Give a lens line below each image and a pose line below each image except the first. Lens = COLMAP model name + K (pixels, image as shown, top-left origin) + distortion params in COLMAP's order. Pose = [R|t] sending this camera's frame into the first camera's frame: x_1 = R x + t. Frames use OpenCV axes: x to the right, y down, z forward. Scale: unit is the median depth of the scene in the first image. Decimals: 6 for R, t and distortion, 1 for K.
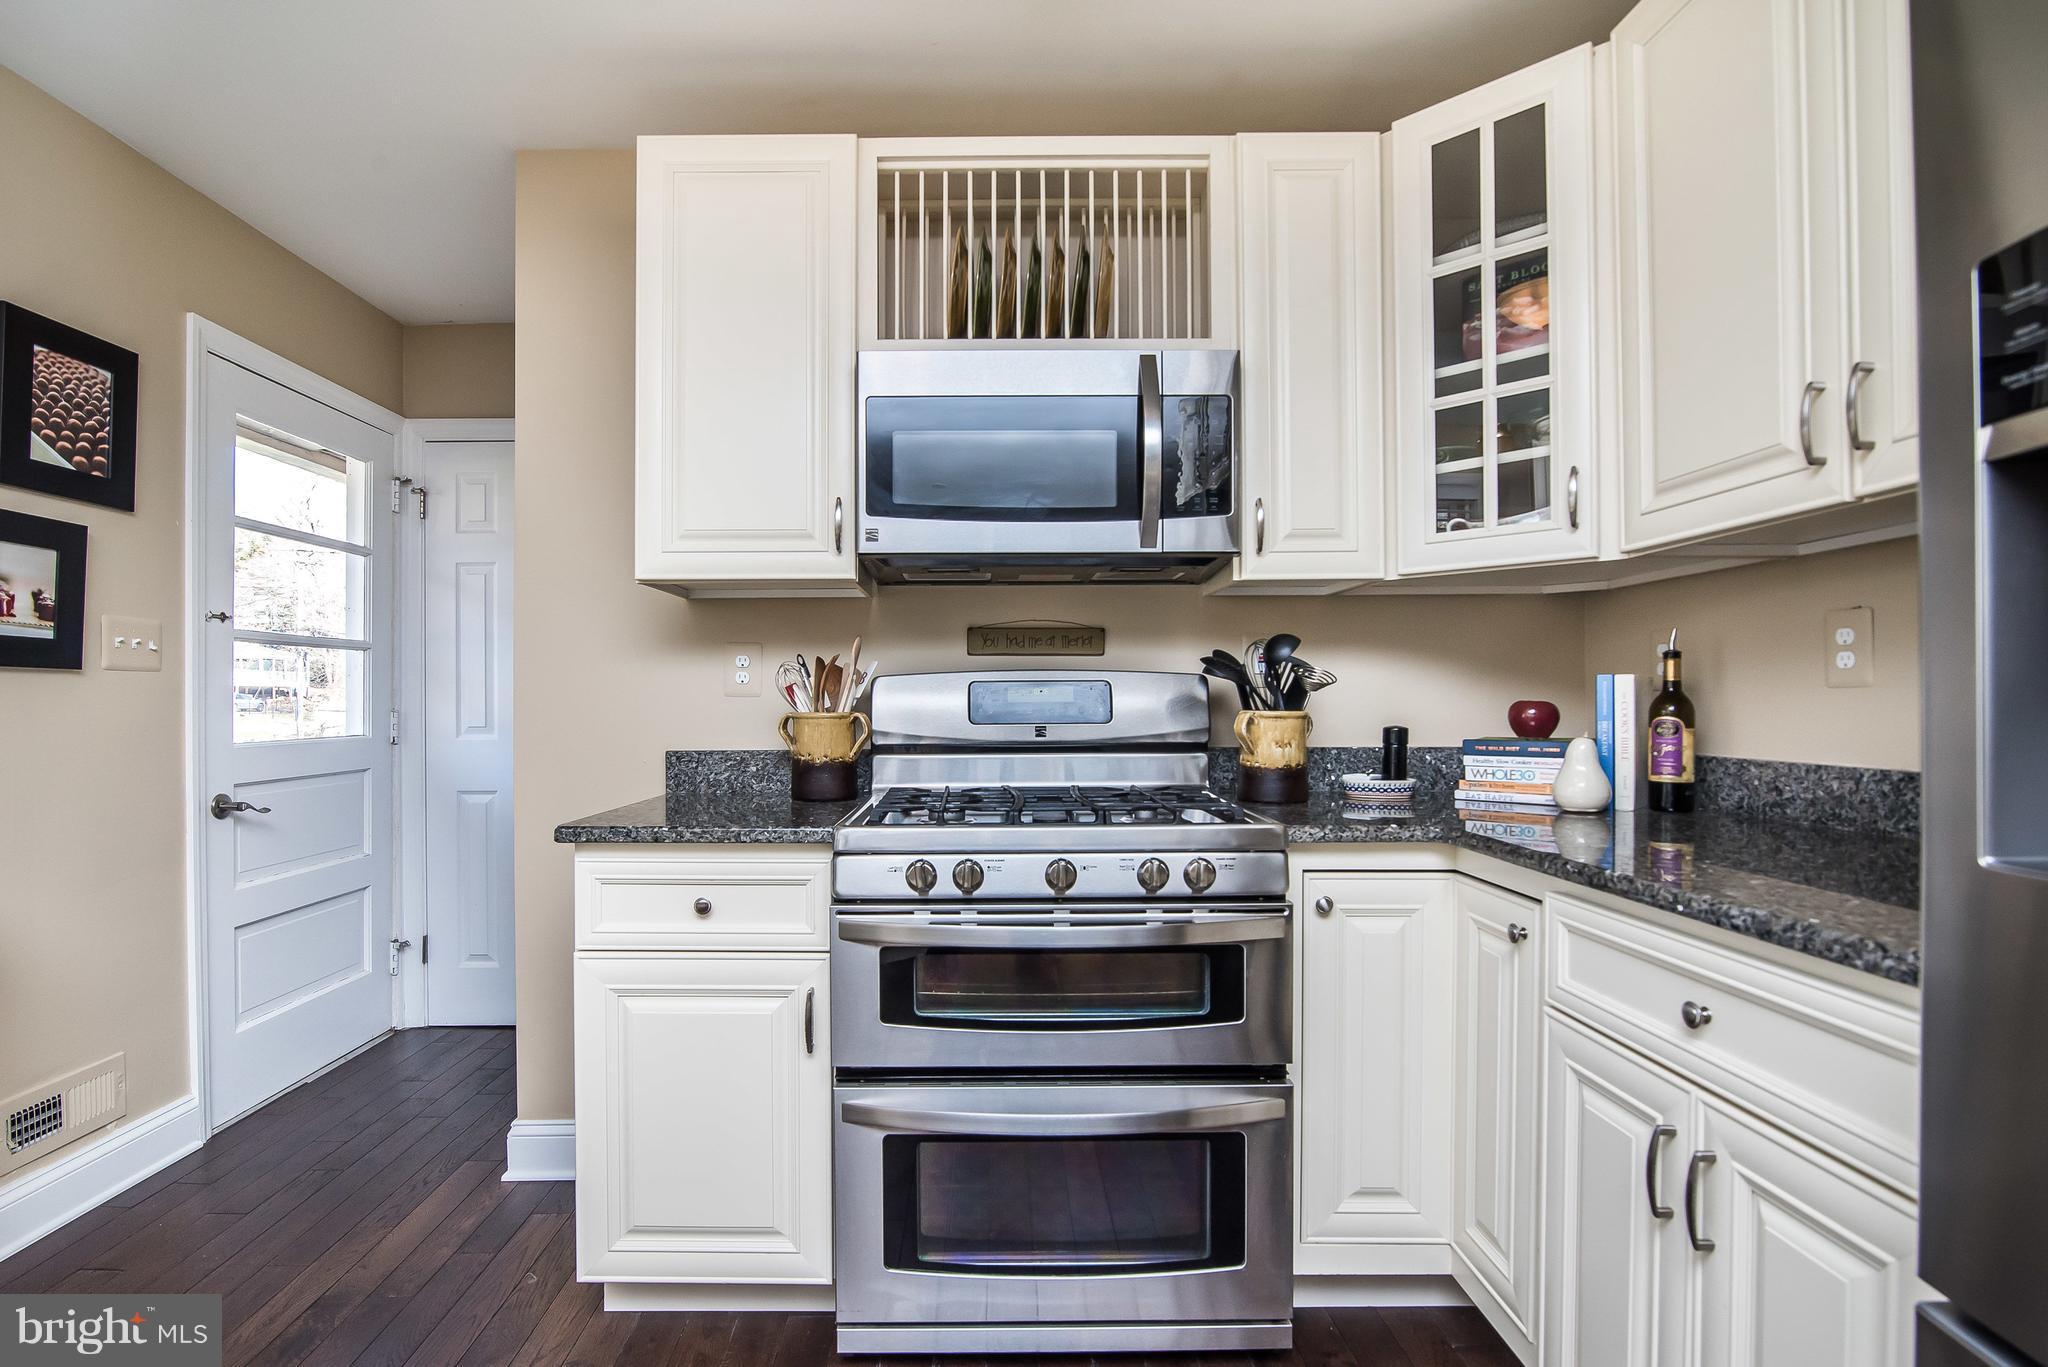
lens RADIAL K [[942.1, 0, 1010.1], [0, 942.1, 698.1], [0, 0, 1]] dist [-0.021184, 0.000907]
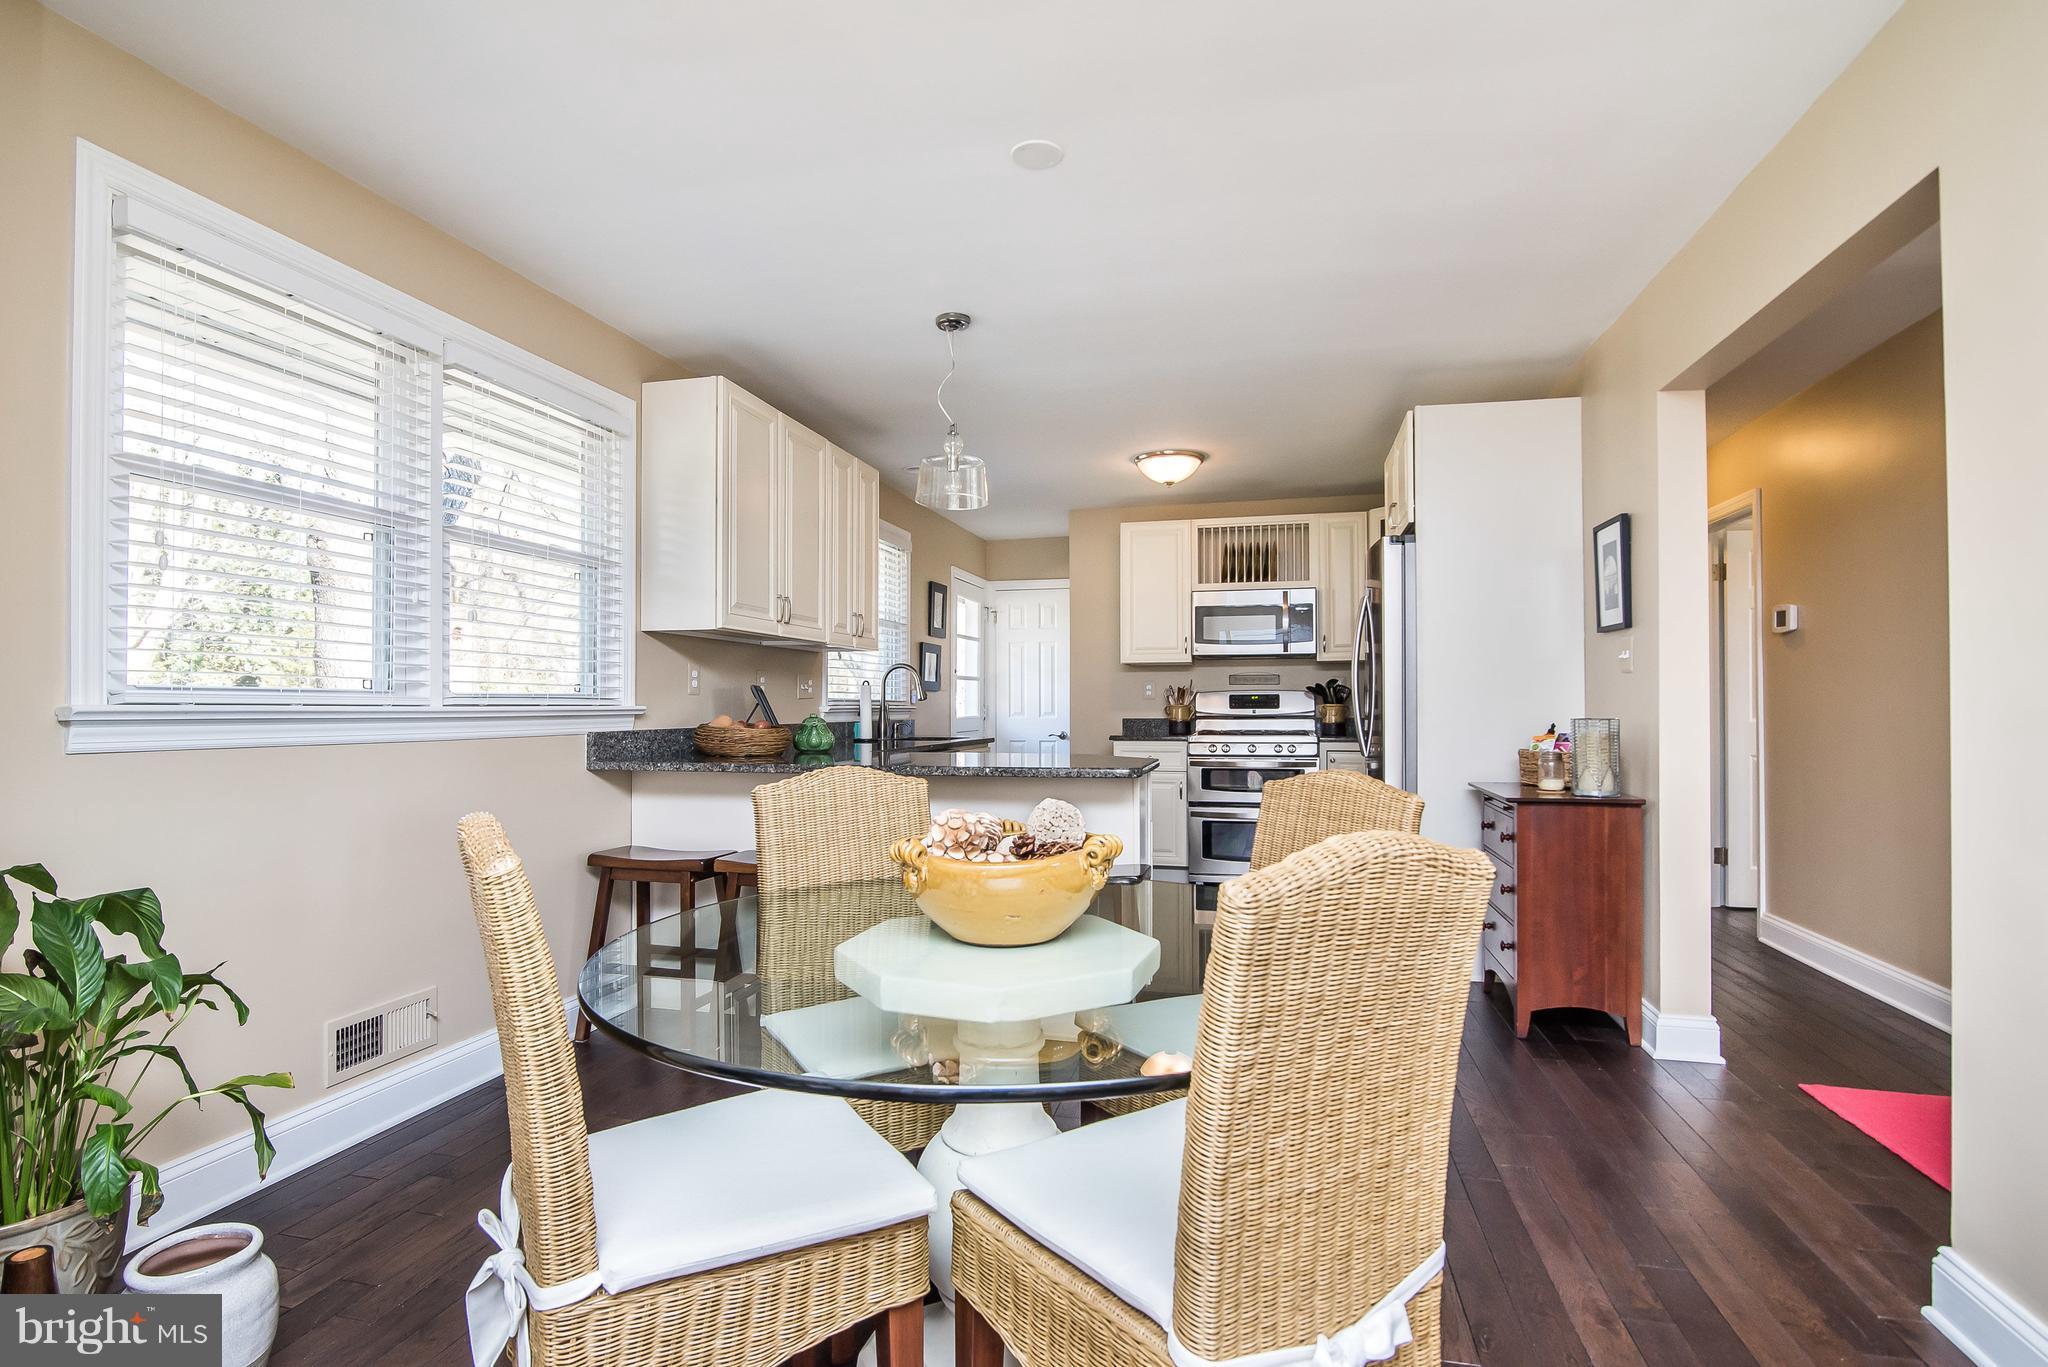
lens RADIAL K [[942.1, 0, 1010.1], [0, 942.1, 698.1], [0, 0, 1]] dist [-0.021184, 0.000907]
pose [[0.955900, -0.001326, -0.293689, 0.177263], [0.000954, 0.999999, -0.001409, -0.002737], [0.293691, 0.001067, 0.955900, -2.133921]]
